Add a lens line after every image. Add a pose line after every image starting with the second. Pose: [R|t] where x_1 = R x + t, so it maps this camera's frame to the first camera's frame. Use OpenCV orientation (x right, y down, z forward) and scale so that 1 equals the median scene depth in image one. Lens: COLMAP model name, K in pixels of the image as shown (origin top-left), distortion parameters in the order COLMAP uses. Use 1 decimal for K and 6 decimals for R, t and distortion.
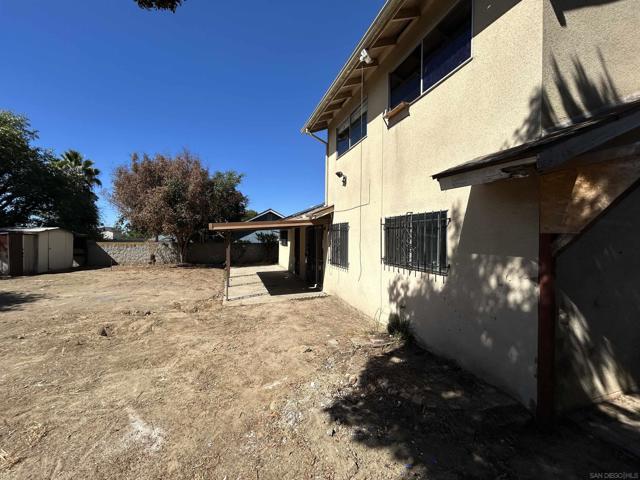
lens RADIAL K [[257.5, 0, 320.8], [0, 257.5, 240.0], [0, 0, 1]] dist [-0.000399, 0.000715]
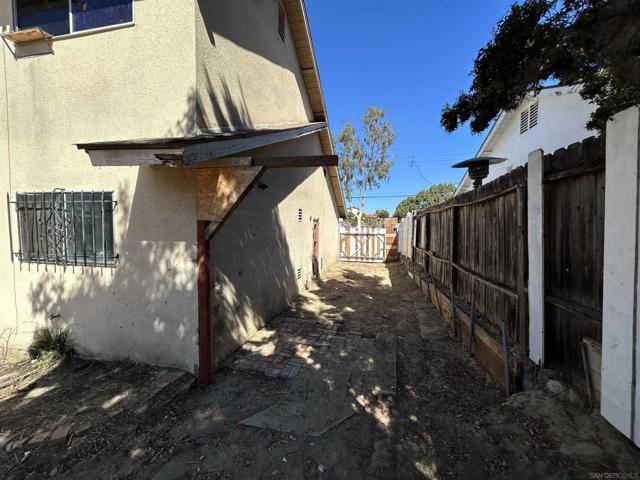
lens RADIAL K [[257.5, 0, 321.7], [0, 257.5, 238.4], [0, 0, 1]] dist [-0.000399, 0.000715]
pose [[0.511351, -0.043400, 0.858275, 0.125135], [-0.000860, 0.998698, 0.051013, -0.002816], [-0.859371, -0.026823, 0.510648, -0.050372]]
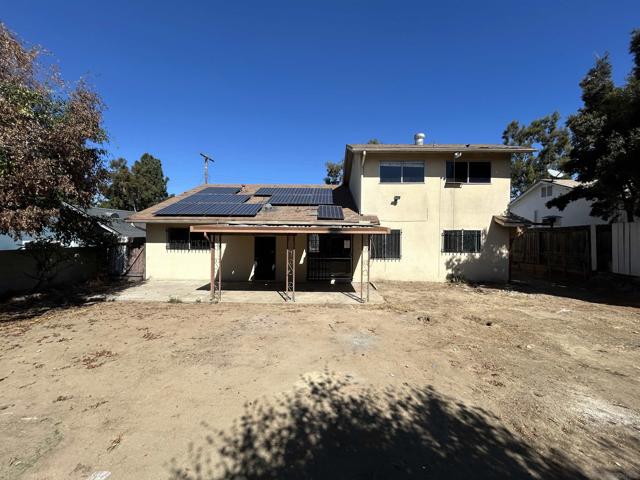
lens RADIAL K [[257.5, 0, 319.7], [0, 257.5, 241.0], [0, 0, 1]] dist [-0.000399, 0.000715]
pose [[0.354898, -0.011293, 0.934837, -3.467517], [0.001108, 0.999931, 0.011659, -0.033900], [-0.934904, -0.003102, 0.354886, 2.025023]]
